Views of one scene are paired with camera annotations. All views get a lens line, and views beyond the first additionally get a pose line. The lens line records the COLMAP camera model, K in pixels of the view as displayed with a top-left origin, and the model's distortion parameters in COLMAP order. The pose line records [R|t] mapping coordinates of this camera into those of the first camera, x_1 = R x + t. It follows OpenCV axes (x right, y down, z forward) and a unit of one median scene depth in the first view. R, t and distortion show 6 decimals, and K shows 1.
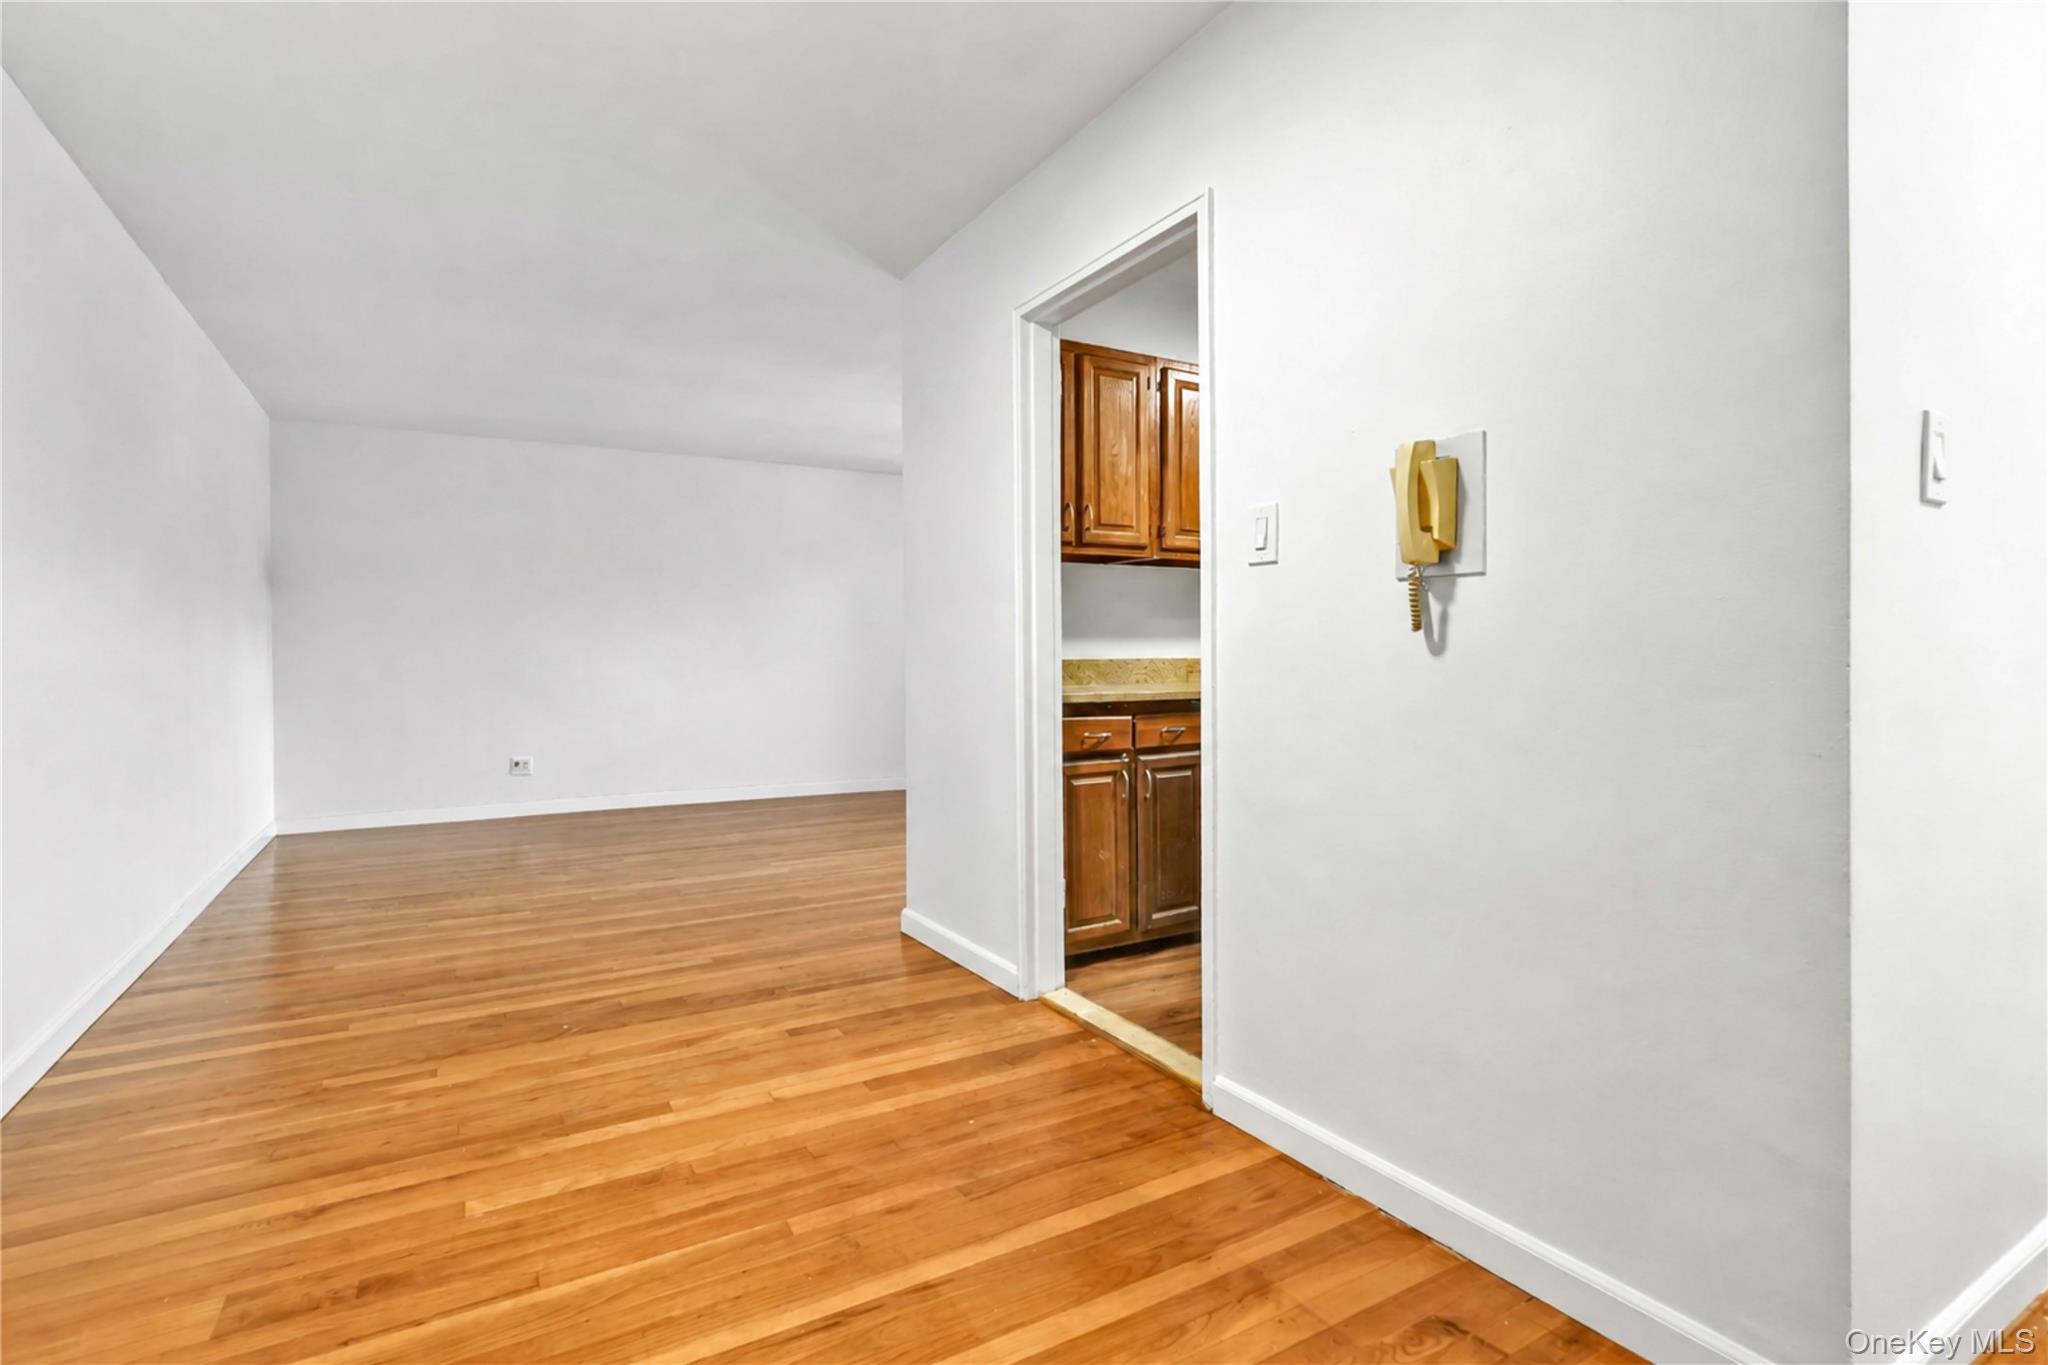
lens RADIAL K [[890.9, 0, 1026.8], [0, 890.9, 671.1], [0, 0, 1]] dist [0.000306, -0.000041]
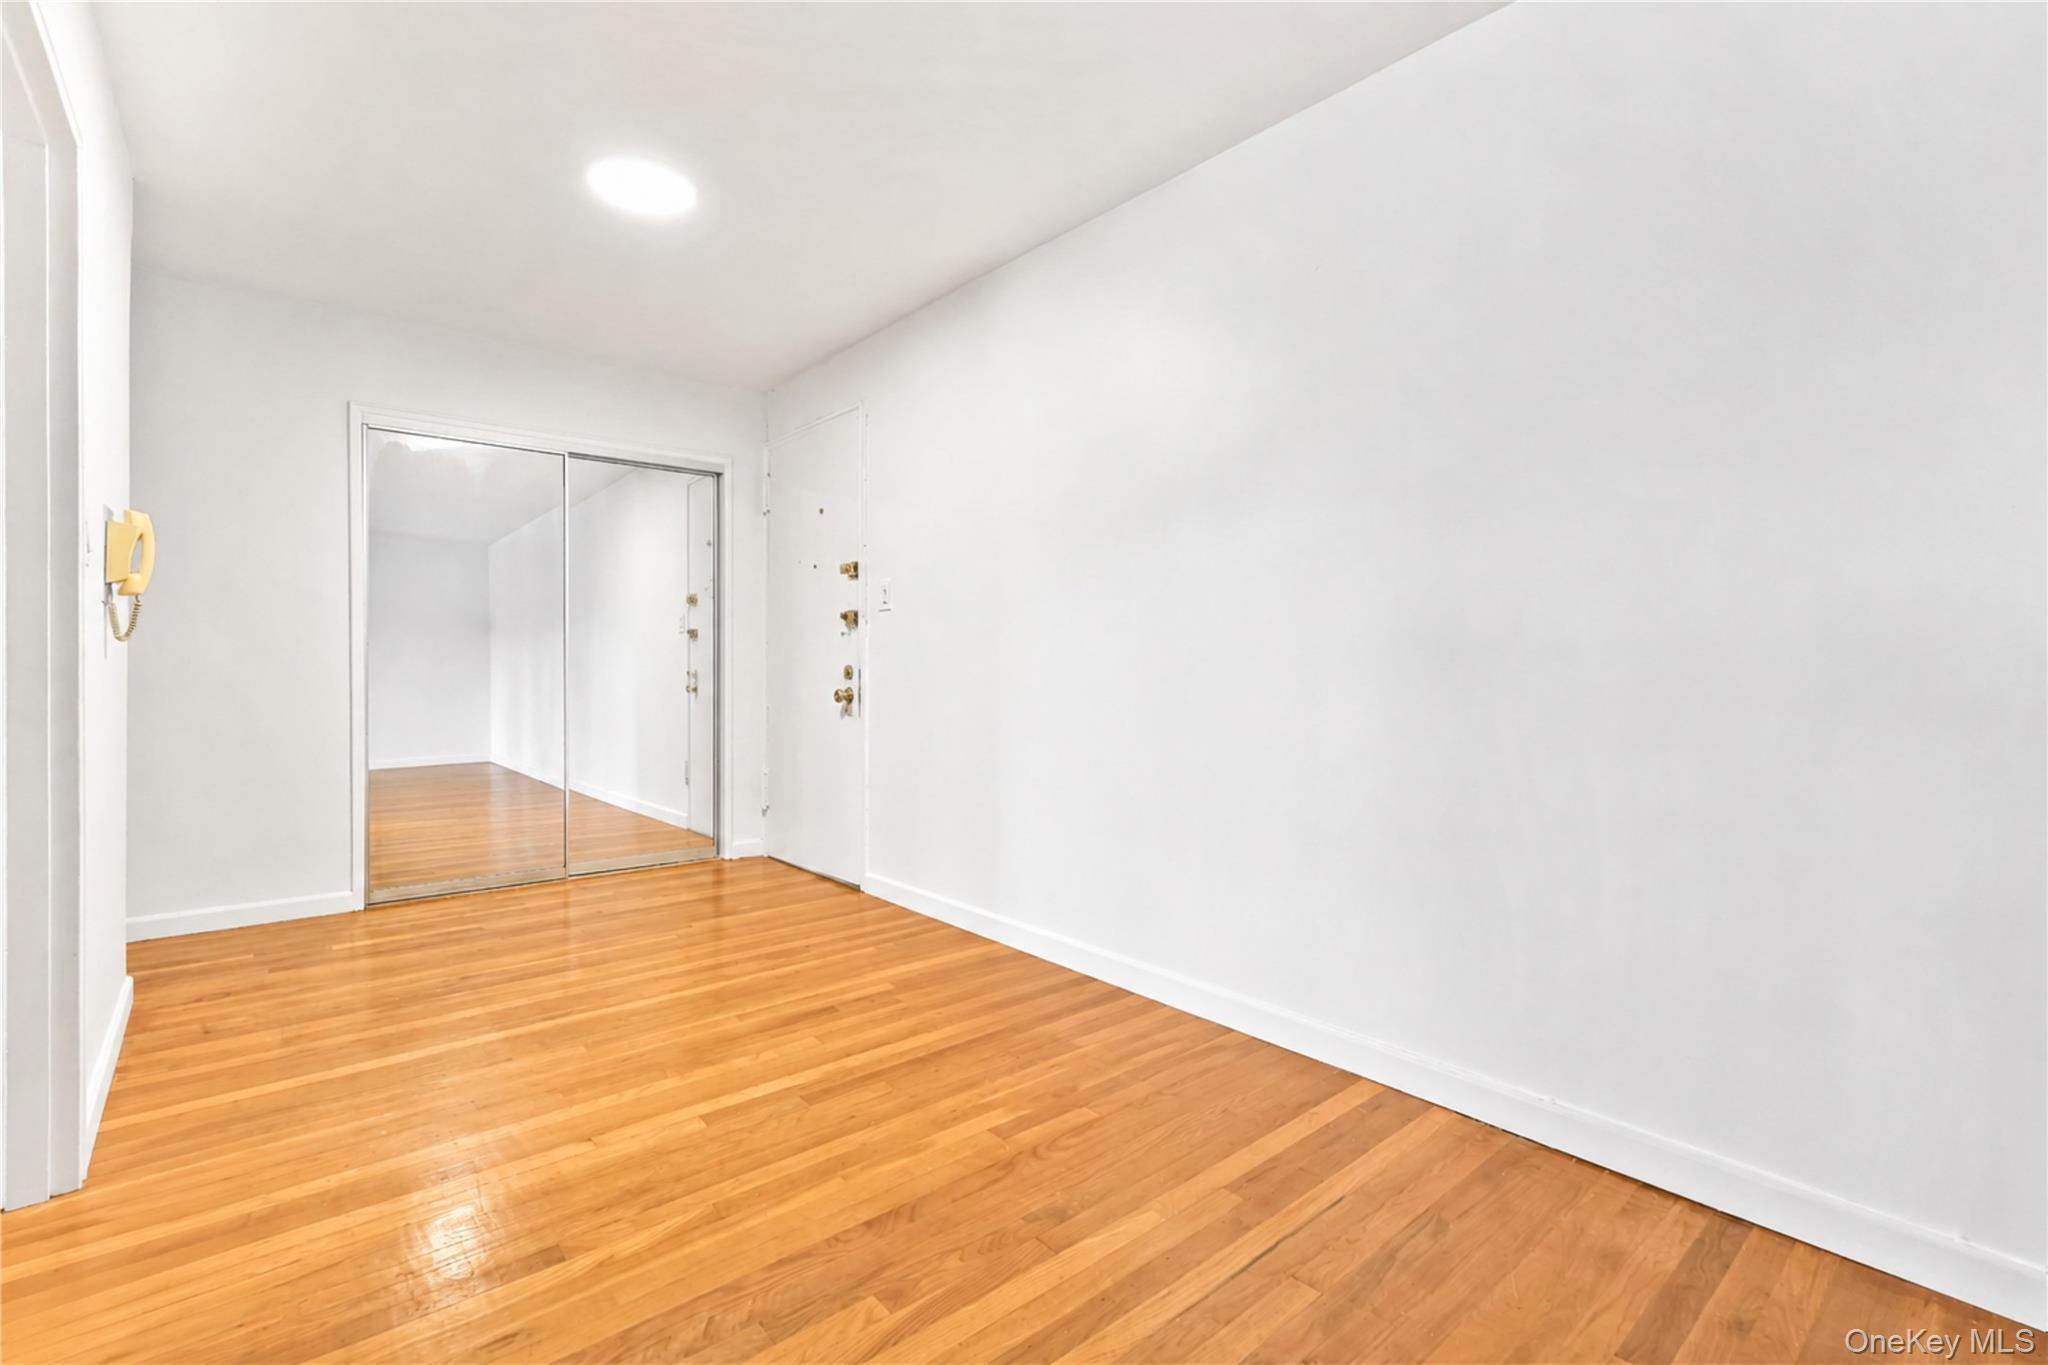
lens RADIAL K [[913.2, 0, 1017.9], [0, 913.2, 672.0], [0, 0, 1]] dist [-0.000275, 0.000057]
pose [[-0.991372, 0.002328, -0.131060, -0.583715], [0.001546, 0.999980, 0.006066, -0.007405], [0.131072, 0.005811, -0.991356, 1.942040]]
